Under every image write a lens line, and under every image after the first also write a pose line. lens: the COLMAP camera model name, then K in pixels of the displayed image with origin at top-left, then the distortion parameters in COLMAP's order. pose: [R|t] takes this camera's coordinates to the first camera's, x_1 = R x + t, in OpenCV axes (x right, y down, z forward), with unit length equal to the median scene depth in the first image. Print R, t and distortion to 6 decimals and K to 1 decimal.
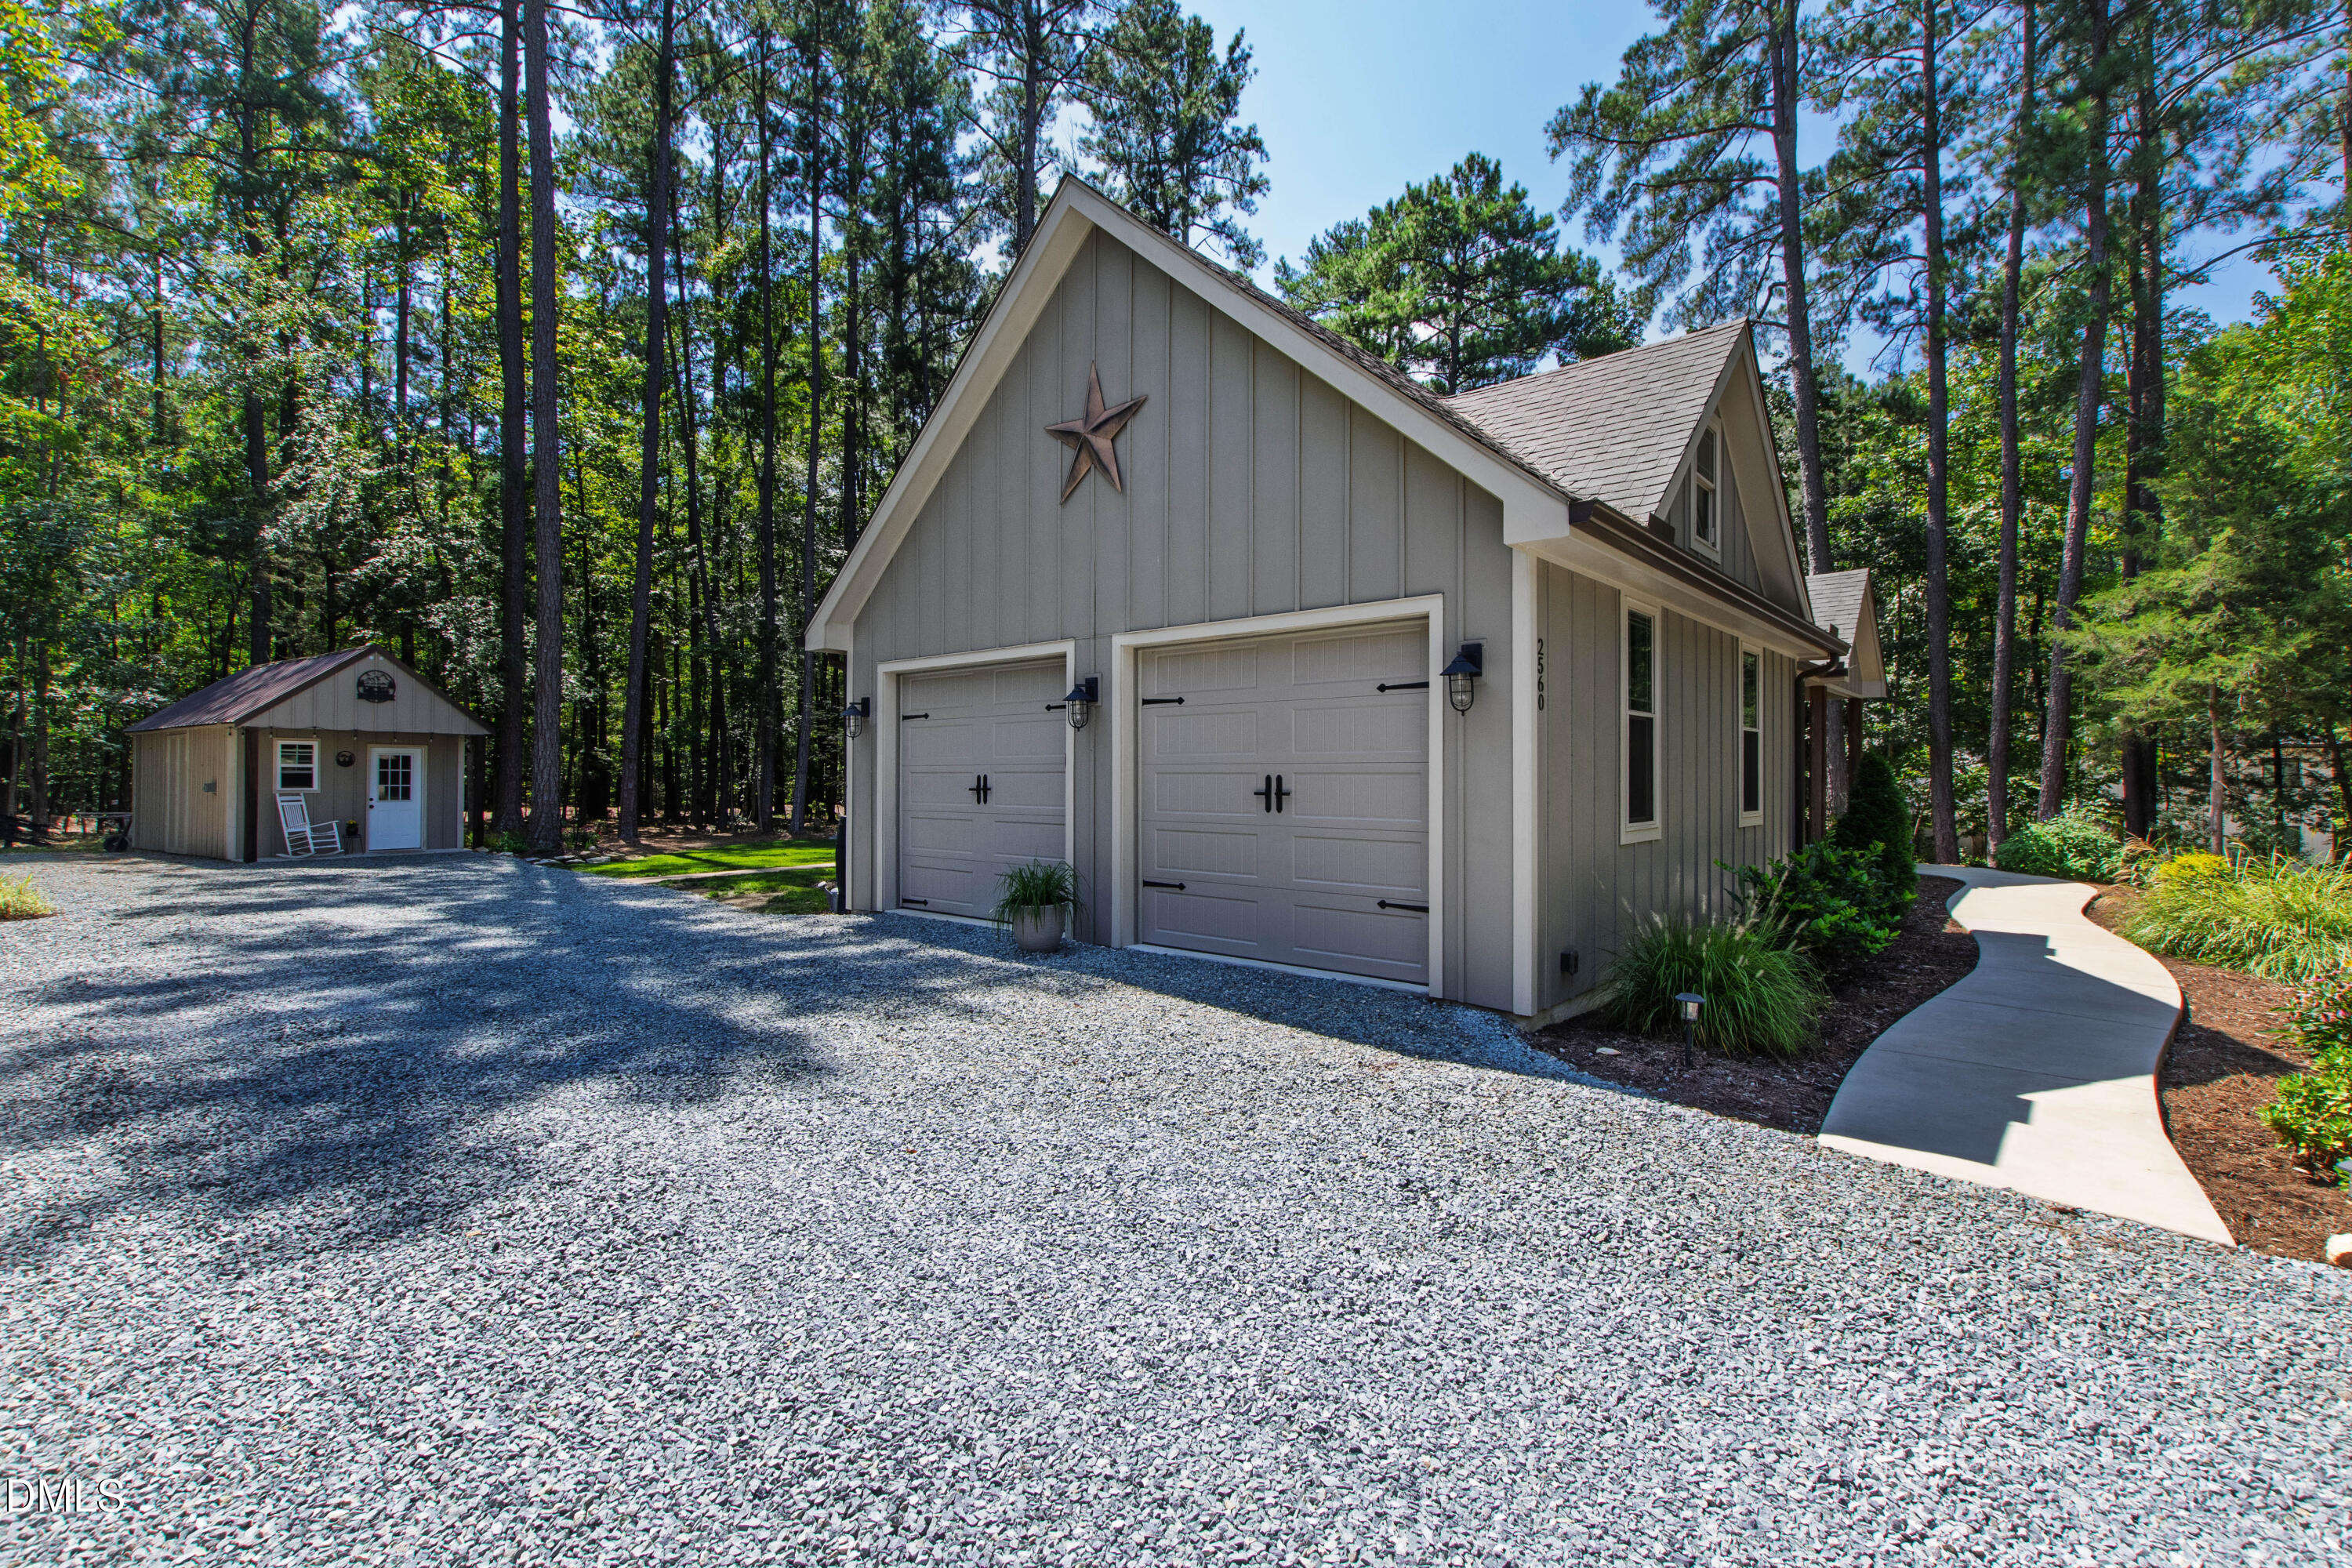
lens RADIAL K [[1030.0, 0, 1176.0], [0, 1030.0, 784.0], [0, 0, 1]] dist [-0.018618, 0.000014]
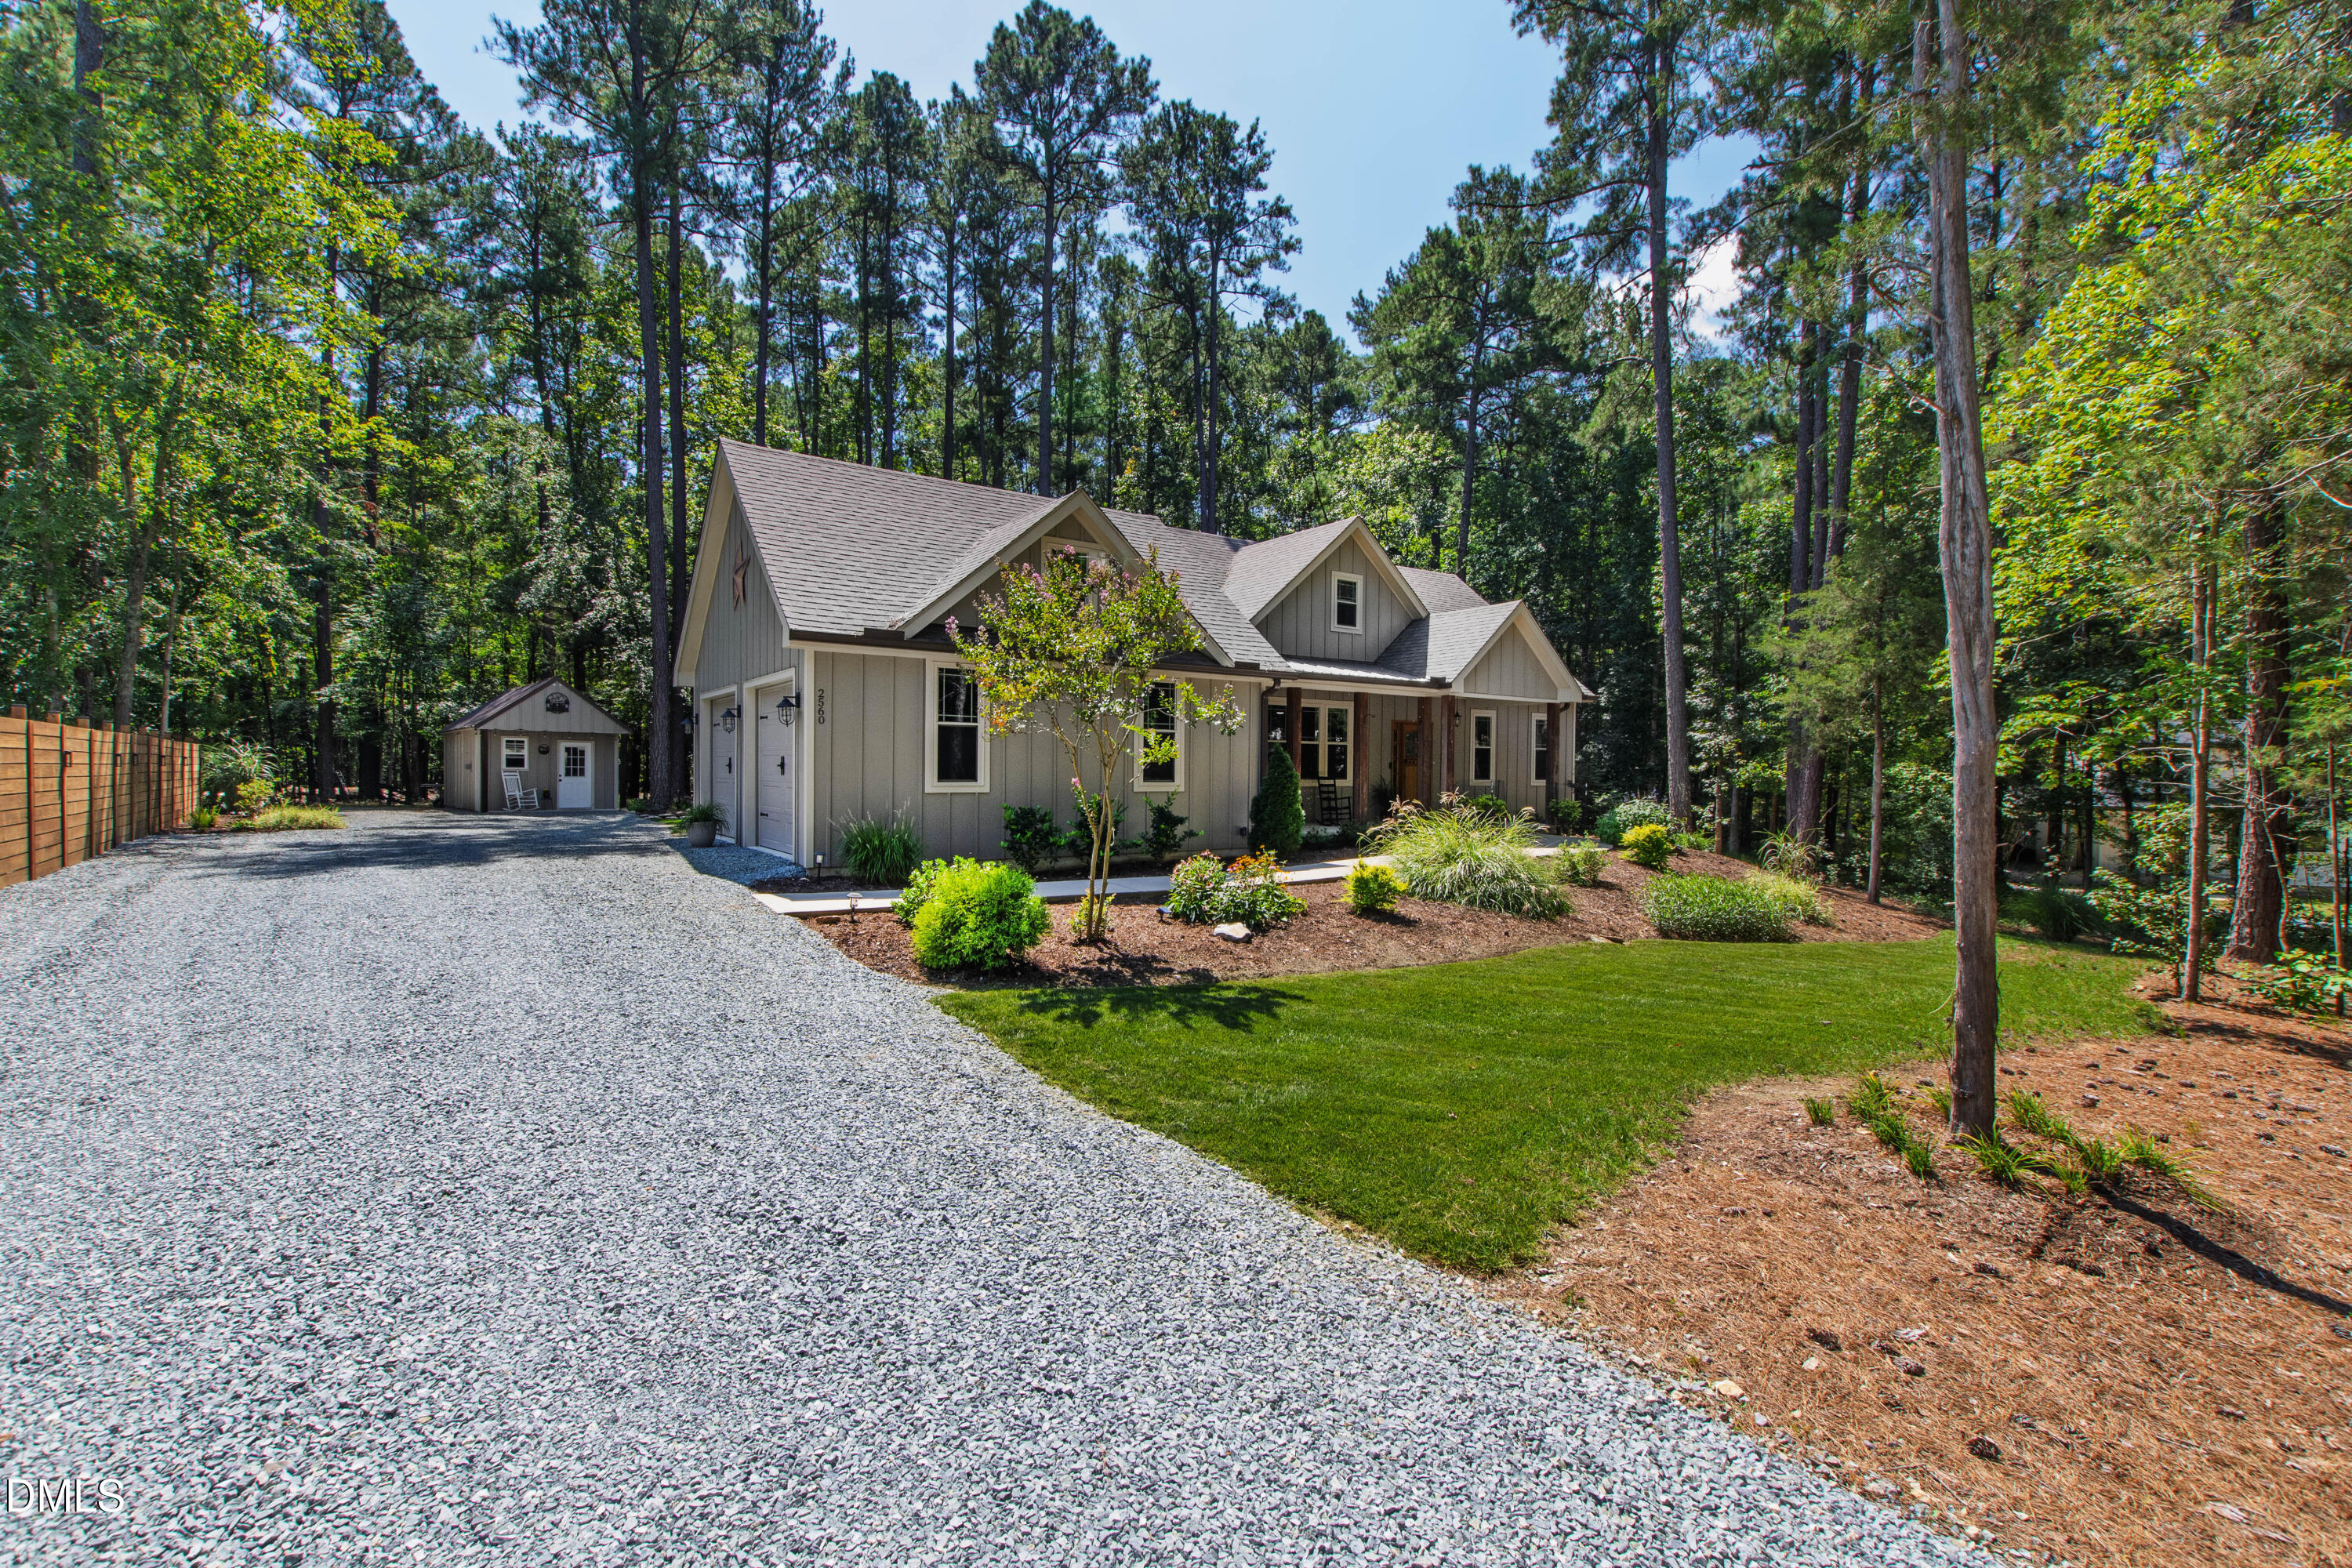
lens RADIAL K [[1027.4, 0, 1176.0], [0, 1027.4, 784.0], [0, 0, 1]] dist [0.001082, 0.000119]
pose [[0.969540, 0.008354, -0.244791, 0.394323], [-0.007286, 0.999960, 0.005271, 0.010069], [0.244825, -0.003327, 0.969561, -0.225071]]
